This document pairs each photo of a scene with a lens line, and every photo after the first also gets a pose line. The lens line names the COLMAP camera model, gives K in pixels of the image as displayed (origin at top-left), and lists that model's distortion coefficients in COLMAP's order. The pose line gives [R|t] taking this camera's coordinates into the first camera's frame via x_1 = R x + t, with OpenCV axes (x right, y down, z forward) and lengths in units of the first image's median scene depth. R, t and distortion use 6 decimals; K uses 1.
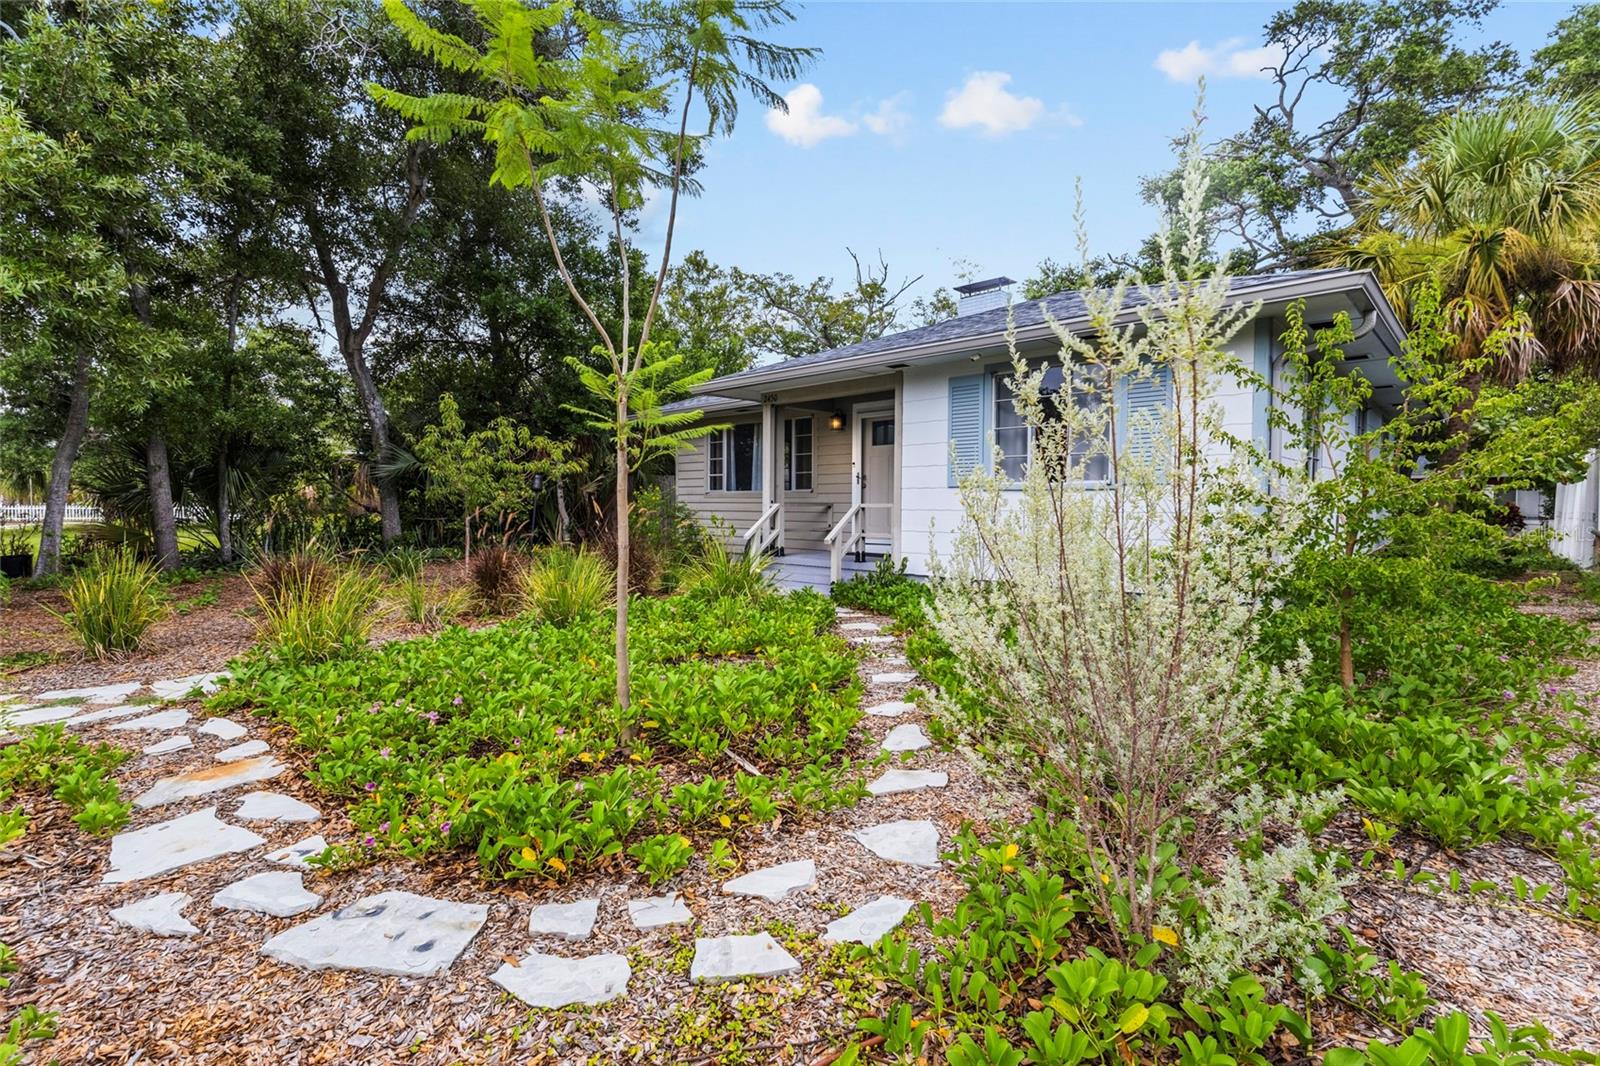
lens RADIAL K [[740.8, 0, 800.0], [0, 740.8, 533.0], [0, 0, 1]] dist [-0.000125, -0.000091]
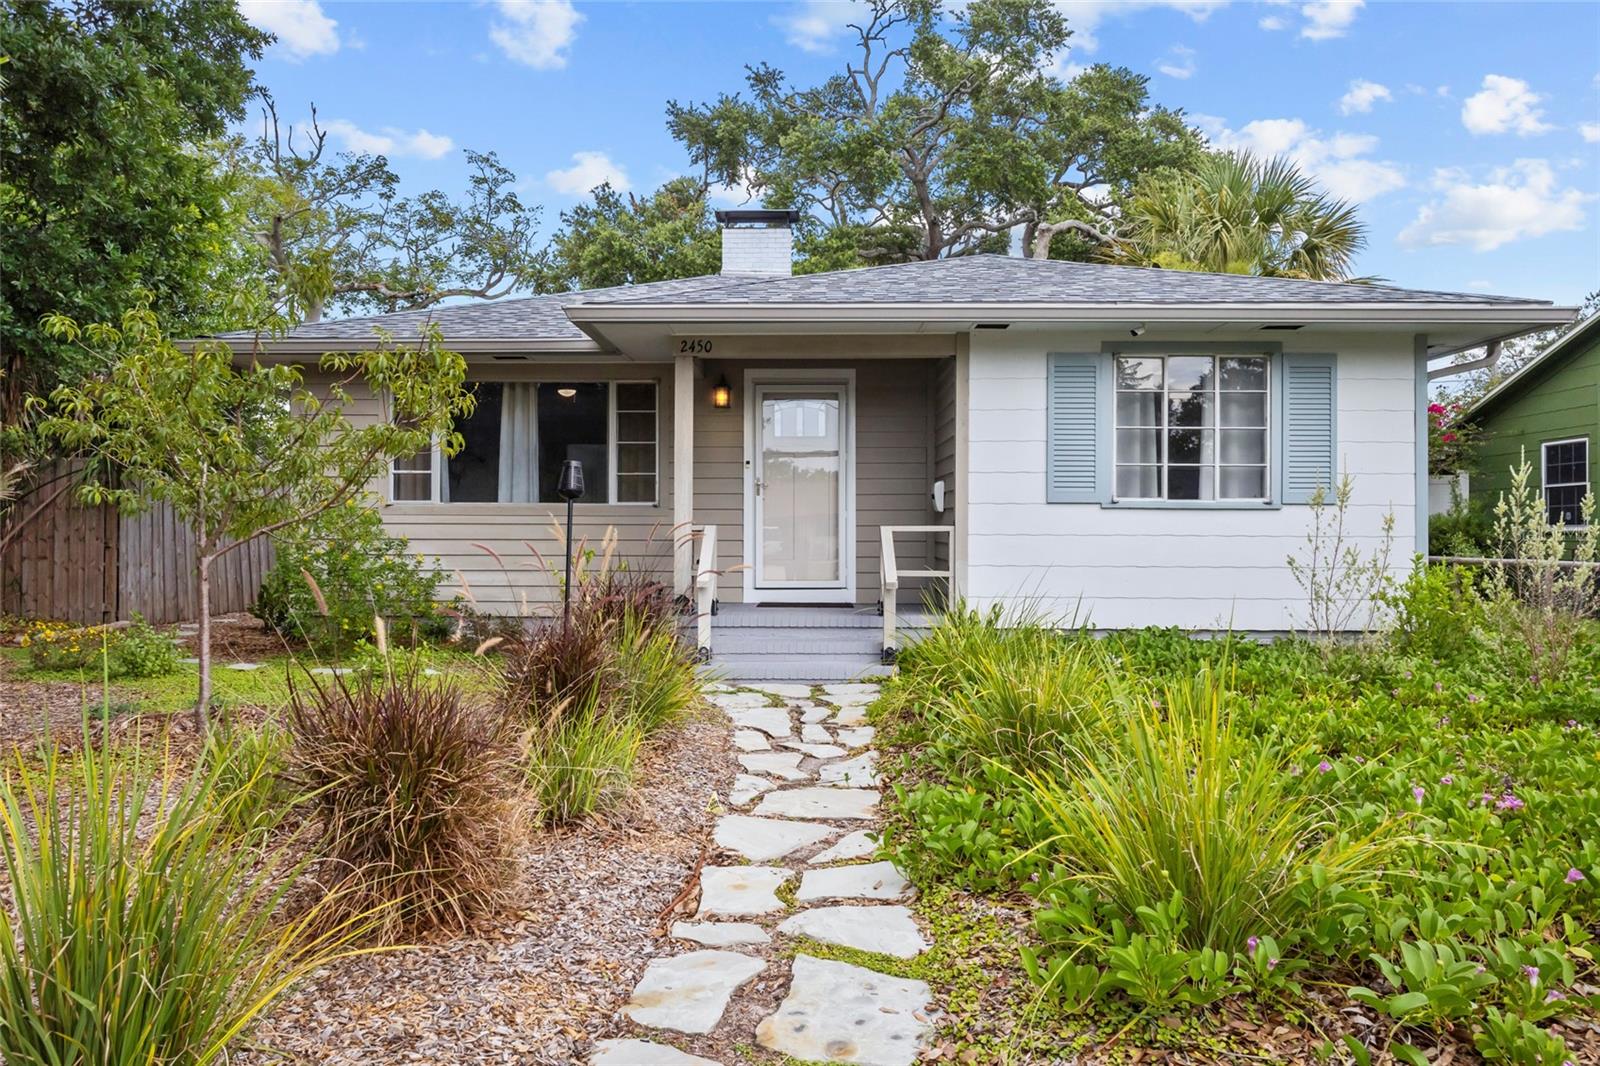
lens RADIAL K [[1074.0, 0, 776.6], [0, 1074.0, 534.8], [0, 0, 1]] dist [-0.042174, -0.000108]
pose [[0.752572, -0.001108, 0.658509, -0.289597], [0.024179, 0.999371, -0.025951, -0.003675], [-0.658066, 0.035452, 0.752125, 0.162678]]
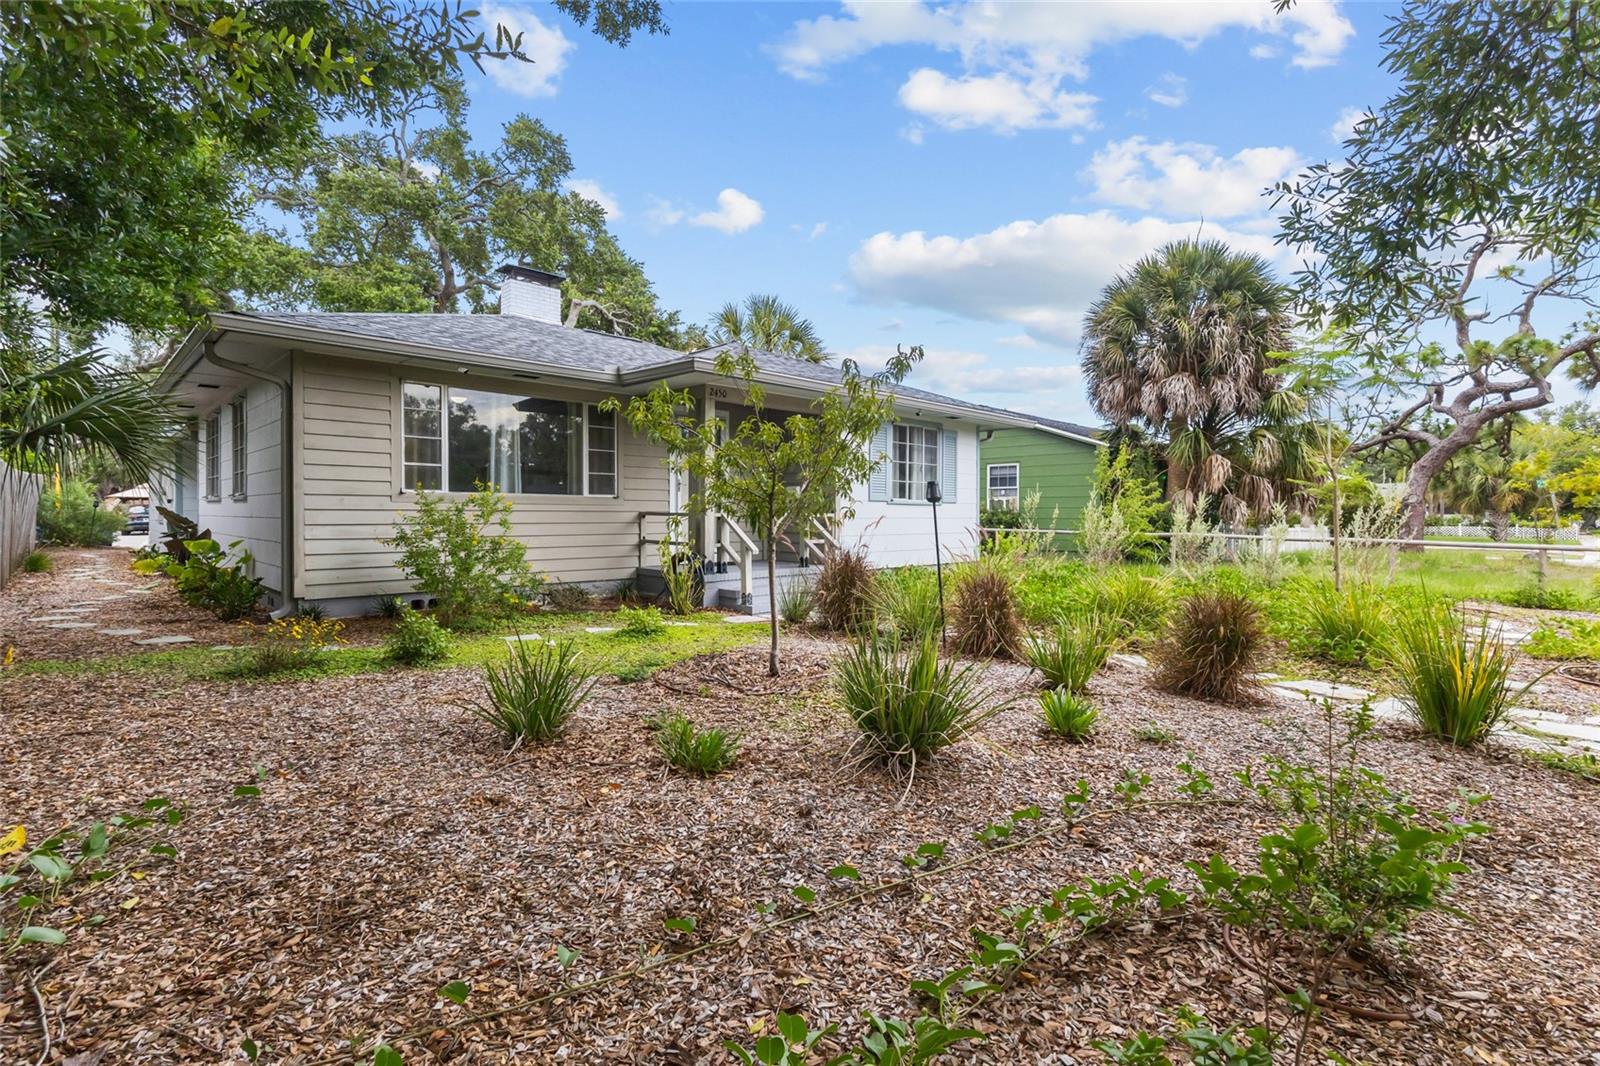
lens RADIAL K [[740.8, 0, 800.0], [0, 740.8, 533.0], [0, 0, 1]] dist [-0.000125, -0.000091]
pose [[0.037589, -0.026735, 0.998936, -0.477295], [0.036428, 0.999014, 0.025366, -0.017197], [-0.998629, 0.035436, 0.038526, 0.448585]]
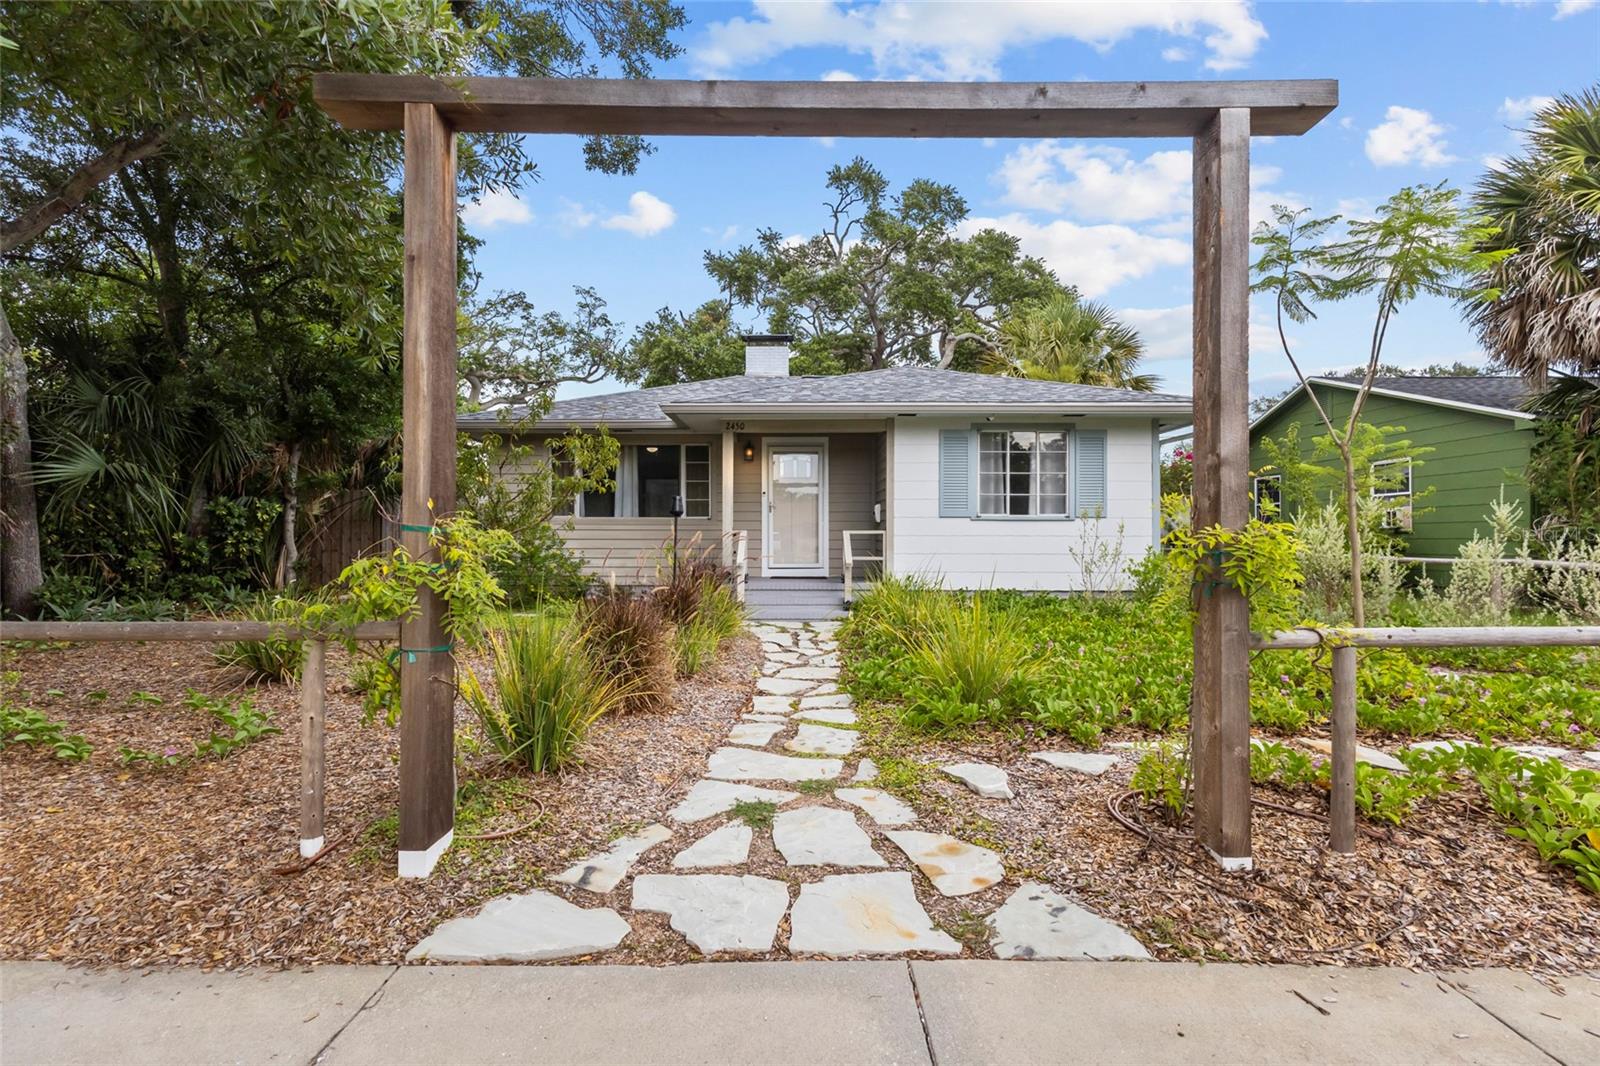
lens RADIAL K [[740.8, 0, 800.0], [0, 740.8, 533.0], [0, 0, 1]] dist [-0.000125, -0.000091]
pose [[0.730484, 0.001035, 0.682929, -0.345946], [0.027813, 0.999124, -0.031263, -0.000571], [-0.682363, 0.041831, 0.729815, 0.105416]]
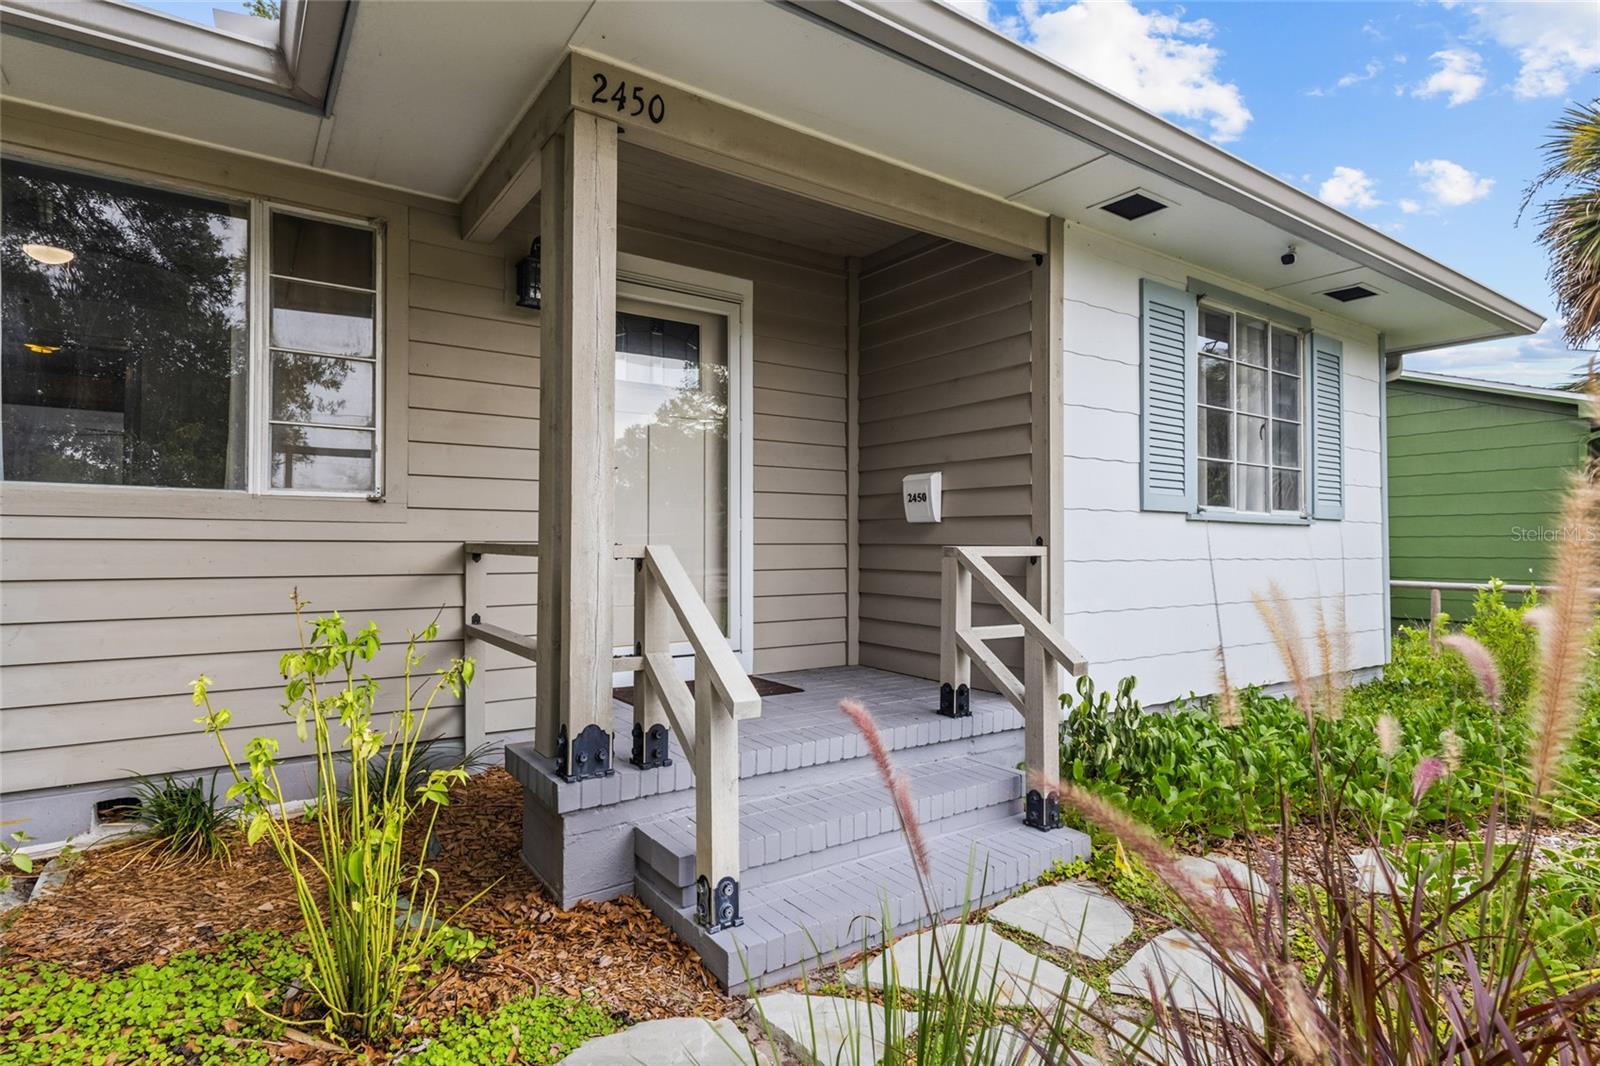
lens RADIAL K [[829.5, 0, 800.0], [0, 829.5, 533.0], [0, 0, 1]] dist [0.000848, 0.000061]
pose [[0.213993, 0.012542, 0.976755, -0.150801], [0.037166, 0.999089, -0.020972, -0.018099], [-0.976128, 0.040790, 0.213331, 0.458970]]
